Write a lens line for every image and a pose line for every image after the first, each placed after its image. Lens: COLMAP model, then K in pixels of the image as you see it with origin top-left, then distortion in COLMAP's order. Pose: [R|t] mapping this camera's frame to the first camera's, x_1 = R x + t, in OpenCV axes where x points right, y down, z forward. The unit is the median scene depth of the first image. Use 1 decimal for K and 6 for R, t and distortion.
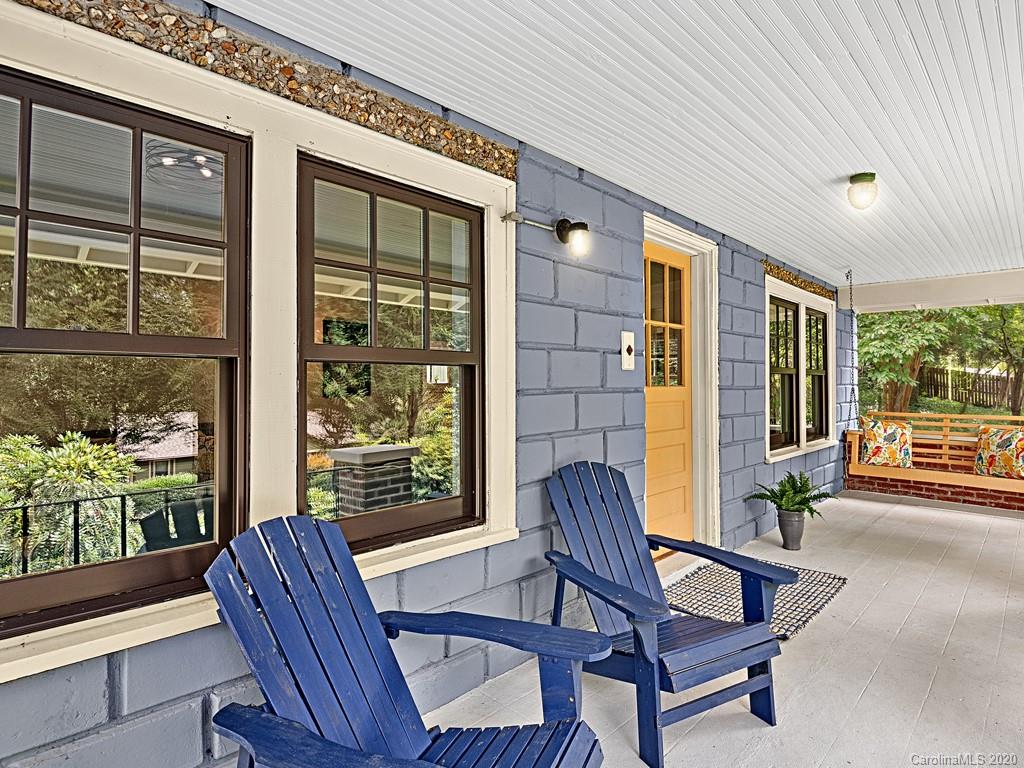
lens RADIAL K [[551.0, 0, 529.4], [0, 551.0, 386.1], [0, 0, 1]] dist [-0.002659, -0.000259]
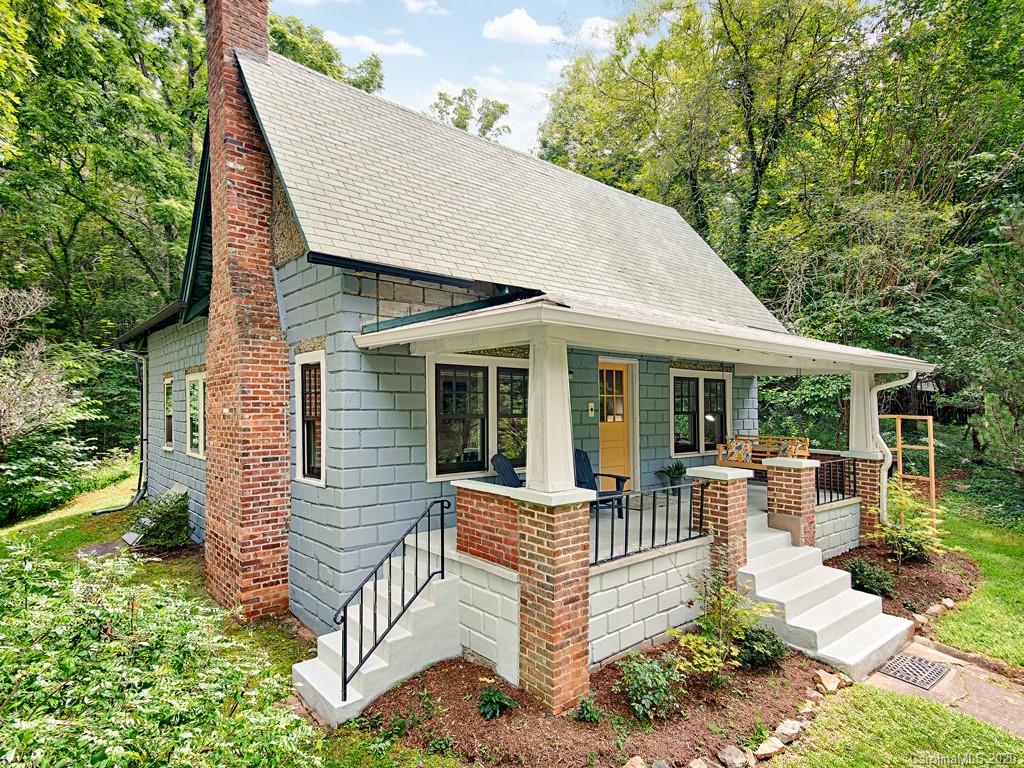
lens RADIAL K [[551.0, 0, 529.4], [0, 551.0, 386.1], [0, 0, 1]] dist [-0.002659, -0.000259]
pose [[0.997697, -0.003281, -0.067755, 0.043228], [-0.000017, 0.998817, -0.048623, -0.035933], [0.067835, 0.048512, 0.996516, -1.295932]]
